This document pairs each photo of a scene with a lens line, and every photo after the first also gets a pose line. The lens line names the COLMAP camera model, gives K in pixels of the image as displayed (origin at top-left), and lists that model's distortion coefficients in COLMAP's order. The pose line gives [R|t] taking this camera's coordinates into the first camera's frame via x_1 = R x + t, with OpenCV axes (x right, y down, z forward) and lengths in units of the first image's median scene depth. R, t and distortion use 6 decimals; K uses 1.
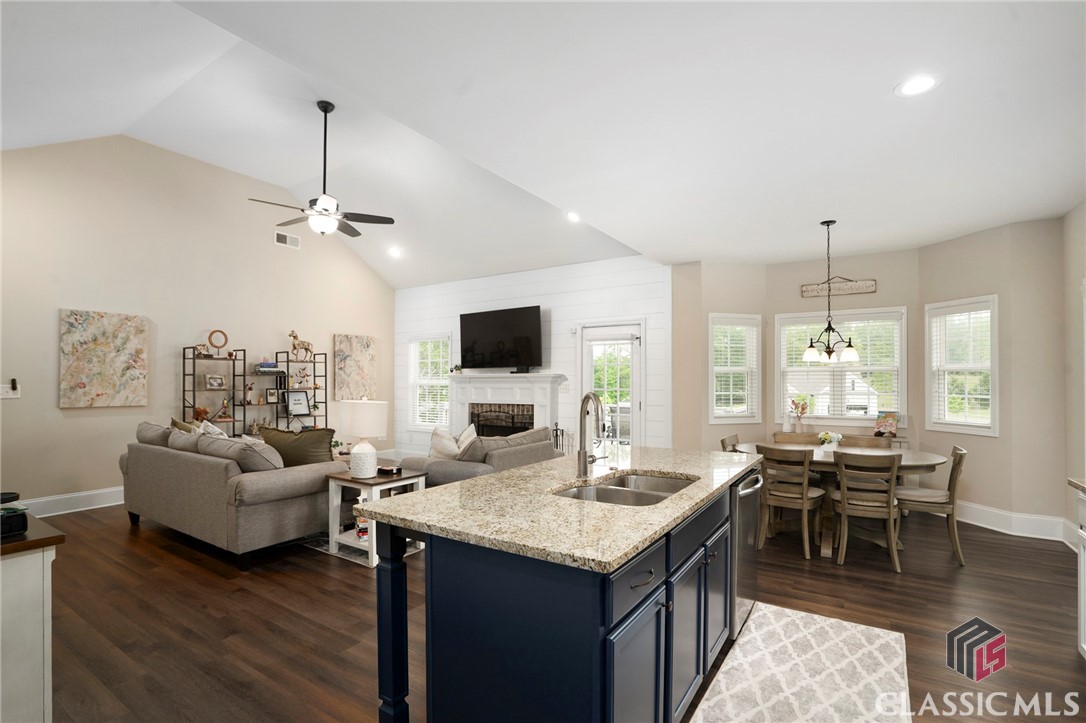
lens RADIAL K [[517.9, 0, 512.1], [0, 517.9, 377.8], [0, 0, 1]] dist [-0.002061, -0.000123]
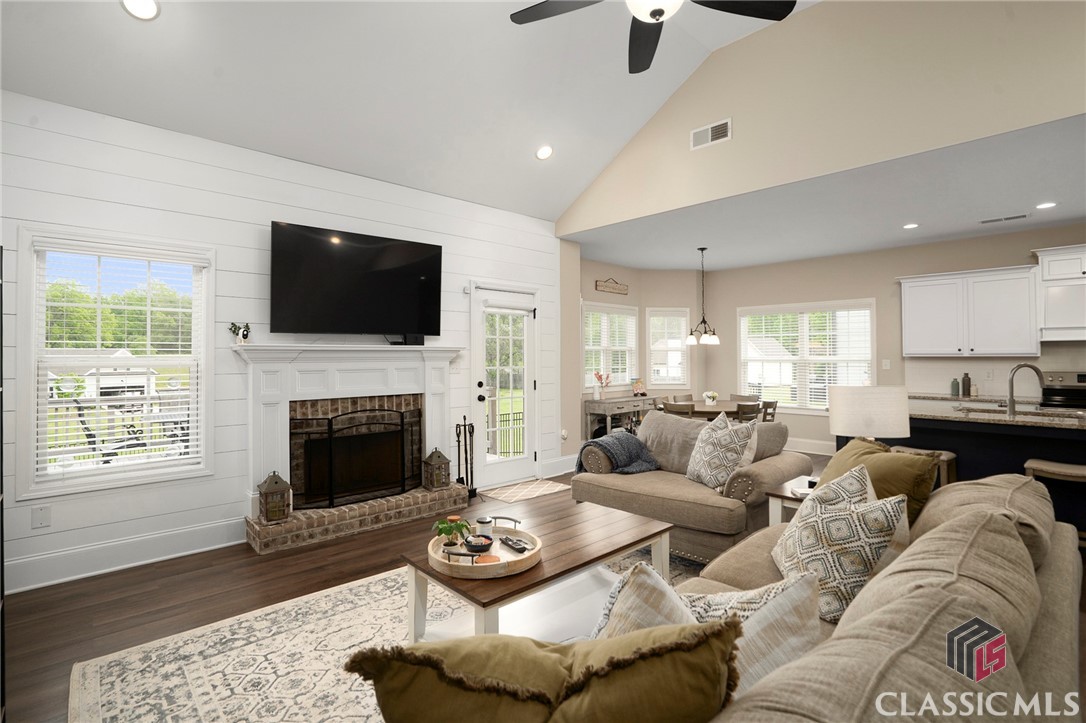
lens RADIAL K [[528.9, 0, 538.6], [0, 528.9, 360.1], [0, 0, 1]] dist [-0.005428, 0.000304]
pose [[0.189567, -0.003853, 0.981860, -0.589982], [-0.004769, 0.999977, 0.004845, 0.005772], [-0.981856, -0.005601, 0.189544, 0.730342]]
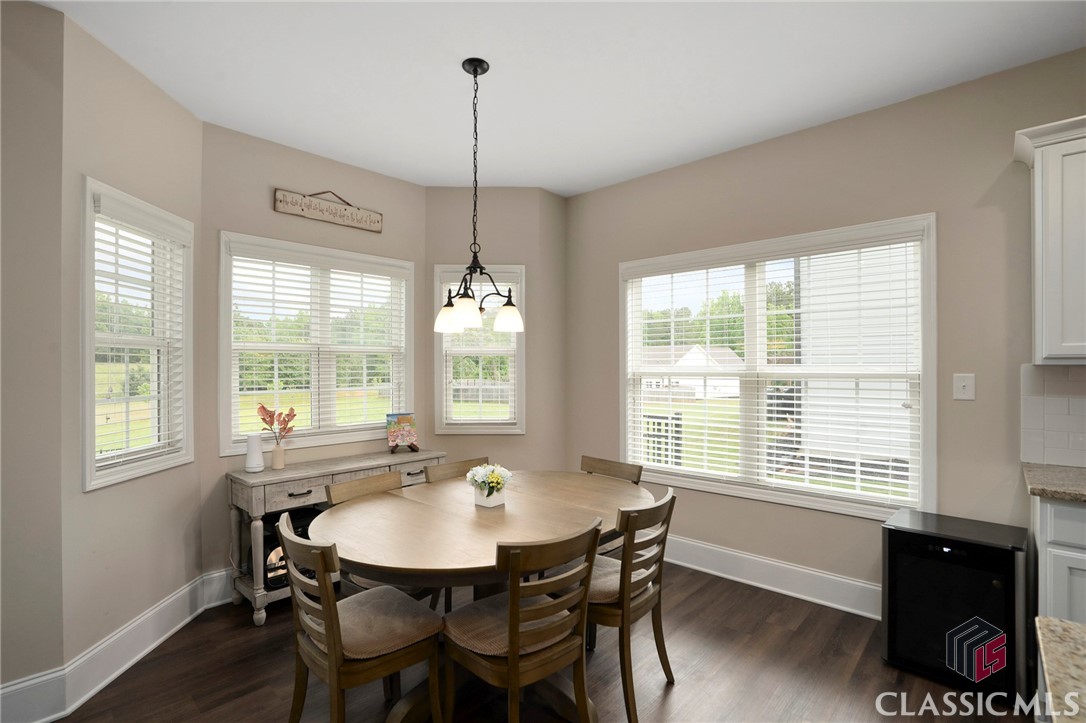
lens RADIAL K [[517.9, 0, 512.1], [0, 517.9, 377.8], [0, 0, 1]] dist [-0.002061, -0.000123]
pose [[0.153567, -0.006955, 0.988114, 0.058326], [-0.004769, 0.999958, 0.007779, 0.008880], [-0.988127, -0.005907, 0.153527, 0.549738]]
